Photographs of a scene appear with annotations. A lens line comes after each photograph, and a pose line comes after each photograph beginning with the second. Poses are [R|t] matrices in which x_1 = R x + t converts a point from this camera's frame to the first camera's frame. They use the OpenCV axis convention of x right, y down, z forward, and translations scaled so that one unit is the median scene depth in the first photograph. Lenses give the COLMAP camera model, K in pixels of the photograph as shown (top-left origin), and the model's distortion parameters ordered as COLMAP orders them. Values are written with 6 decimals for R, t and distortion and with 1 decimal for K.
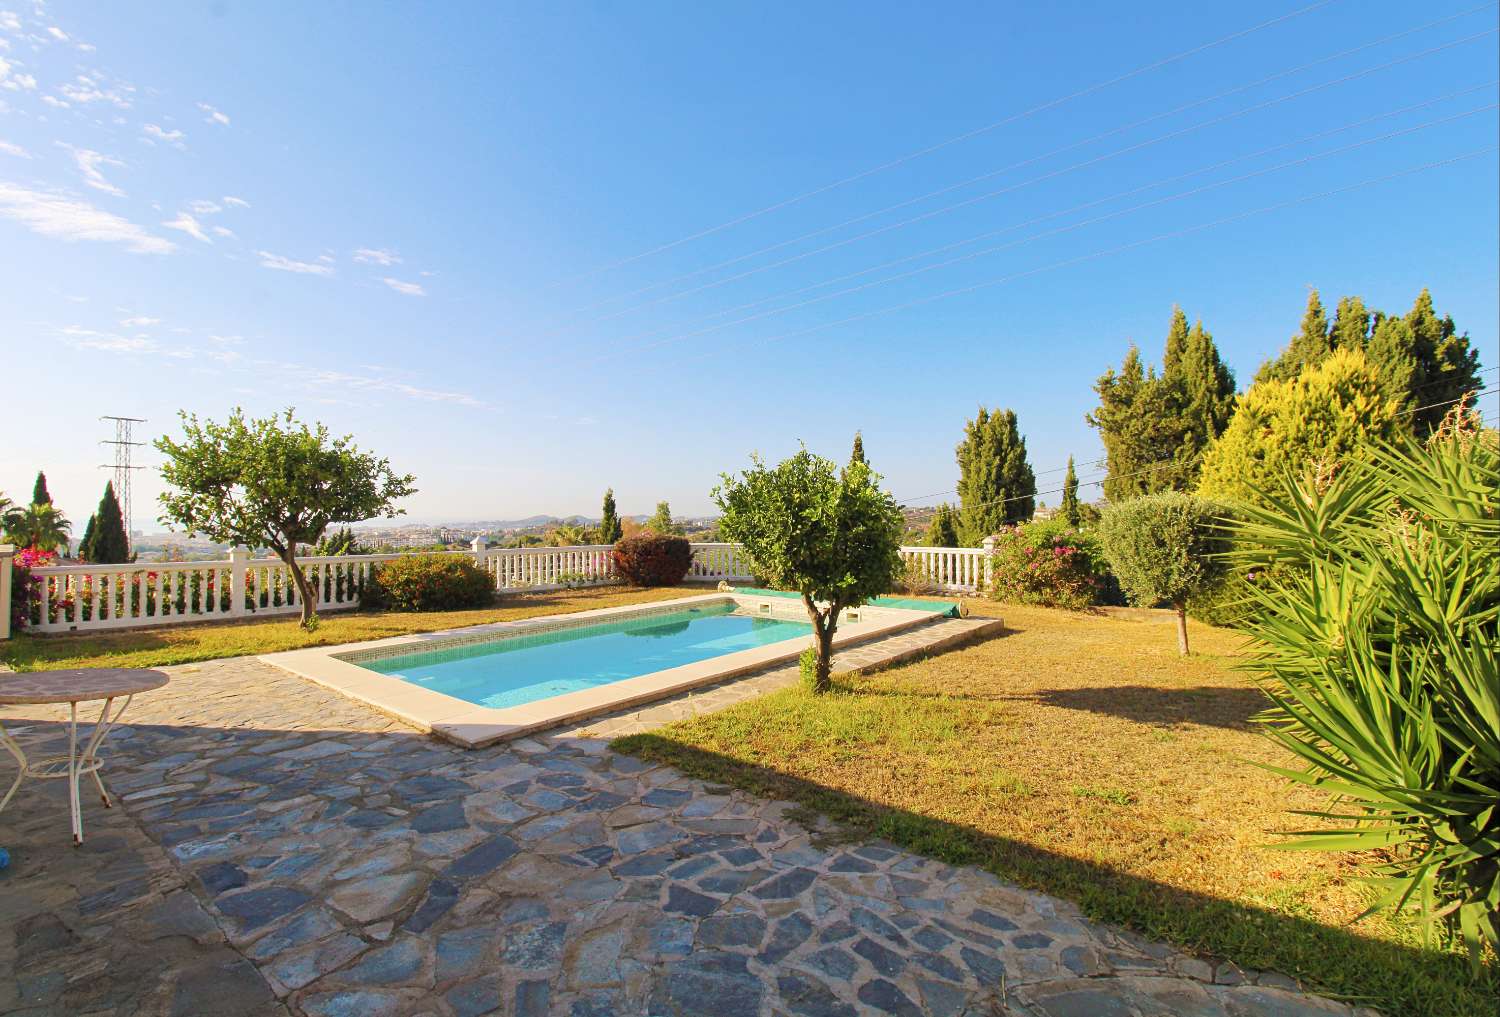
lens RADIAL K [[716.6, 0, 721.7], [0, 716.6, 515.3], [0, 0, 1]] dist [-0.024859, 0.000871]
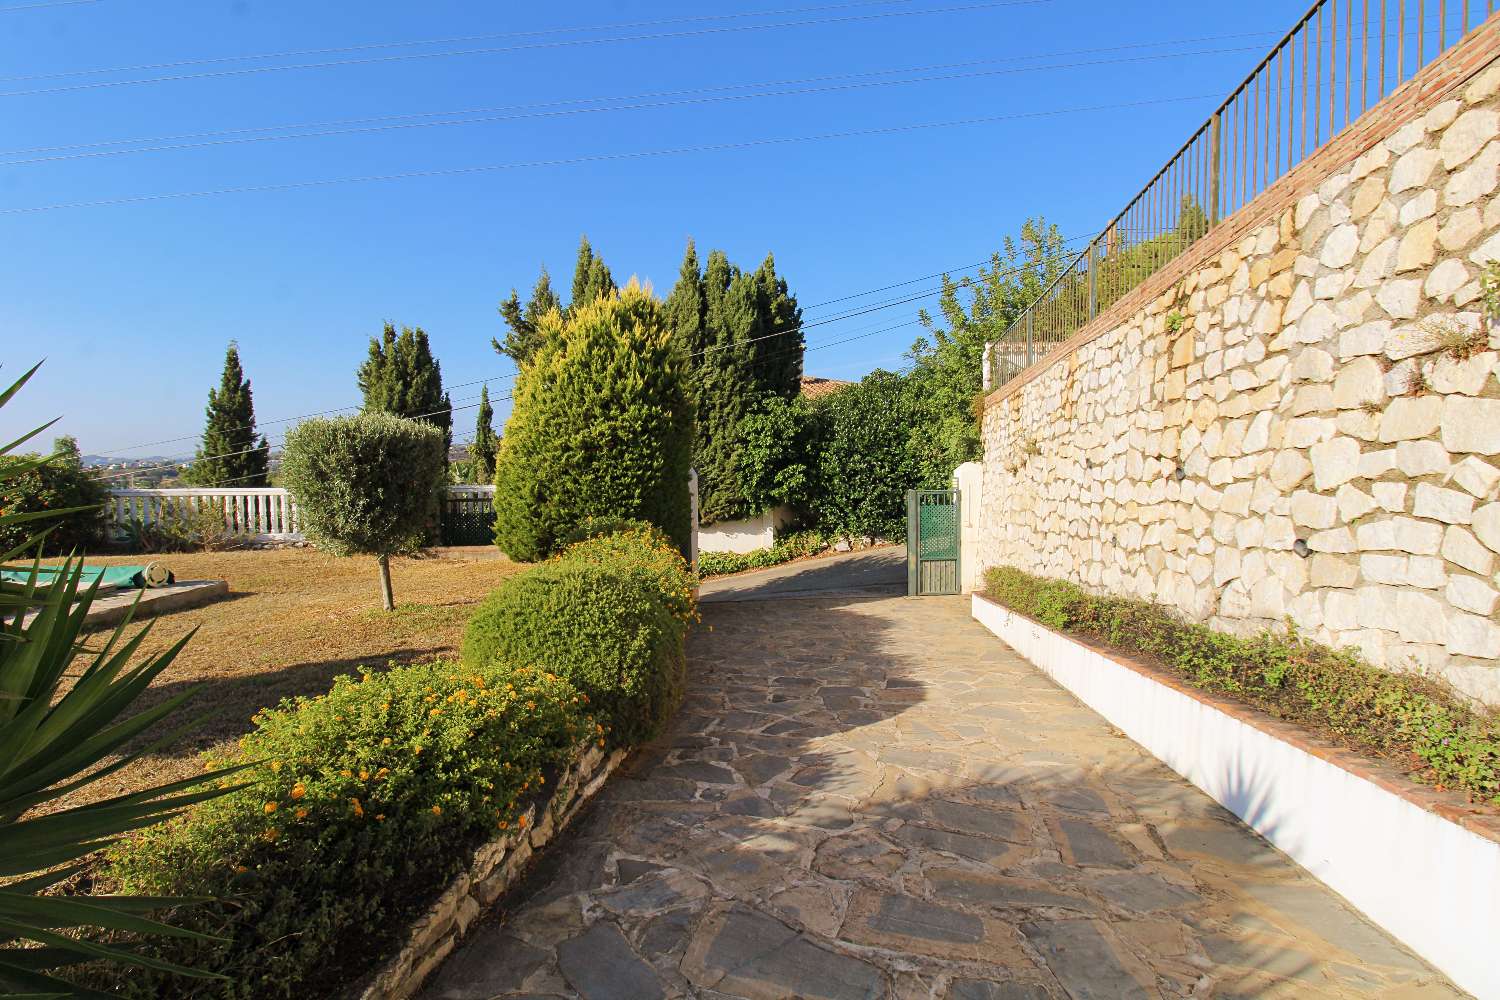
lens RADIAL K [[703.2, 0, 756.1], [0, 703.2, 507.7], [0, 0, 1]] dist [-0.012009, -0.007865]
pose [[0.790966, -0.058401, 0.609066, 0.250367], [0.008517, 0.996389, 0.084480, 0.006165], [-0.611800, -0.061633, 0.788607, 0.048537]]
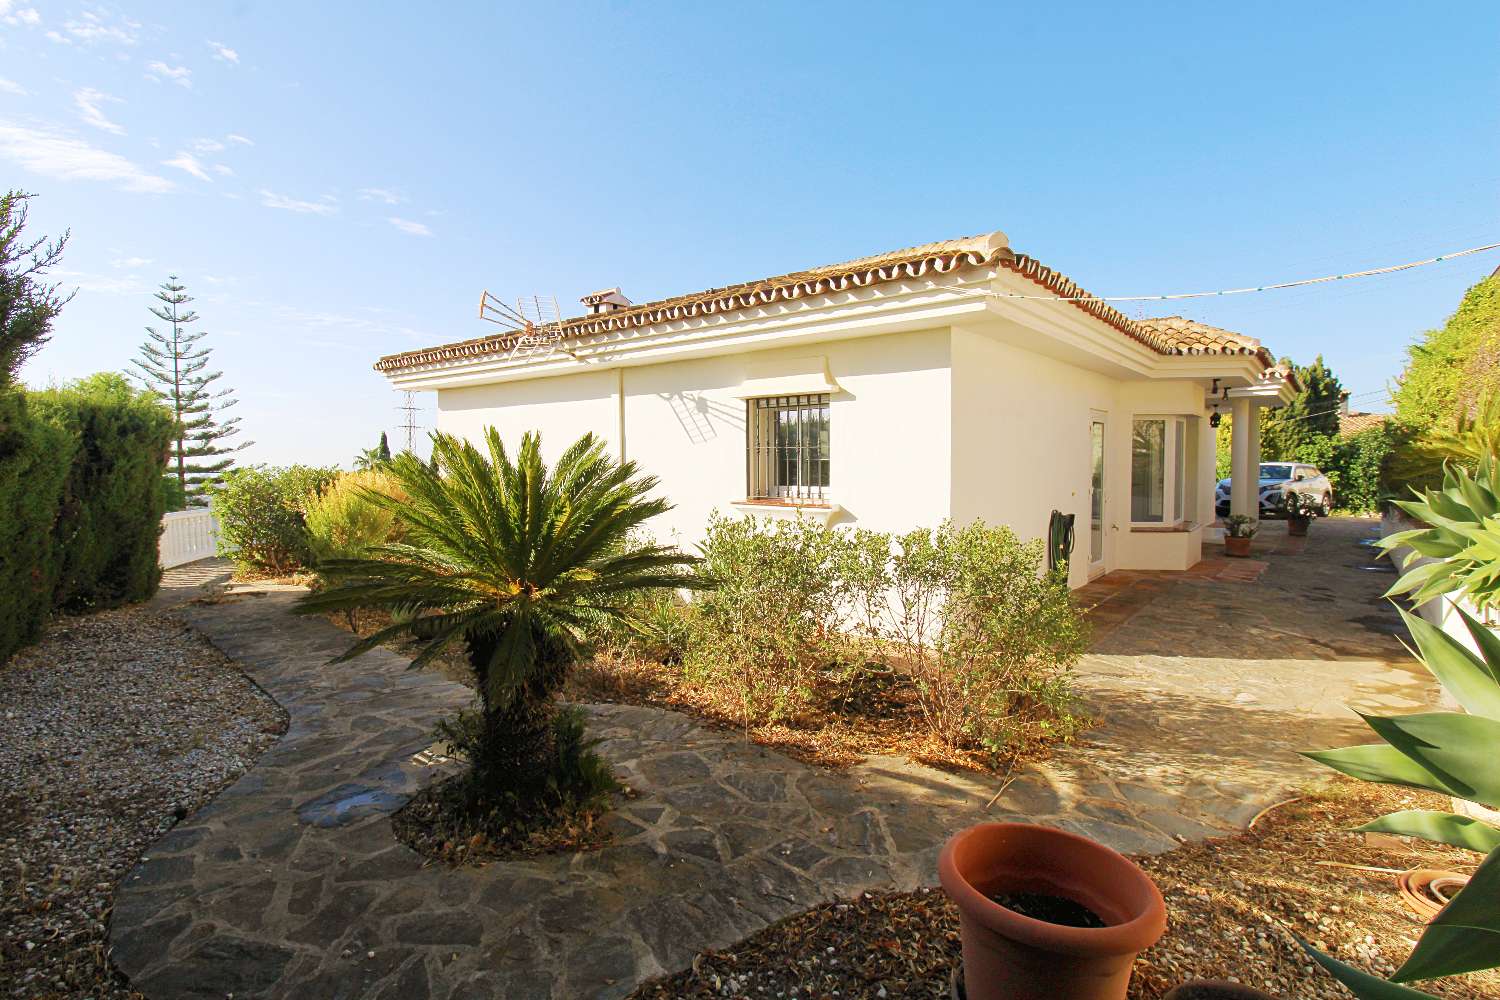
lens RADIAL K [[743.2, 0, 737.5], [0, 743.2, 485.4], [0, 0, 1]] dist [-0.011486, -0.005812]
pose [[0.999955, -0.004861, 0.008142, -0.821849], [0.004600, 0.999484, 0.031786, -0.003522], [-0.008292, -0.031747, 0.999462, -1.297854]]
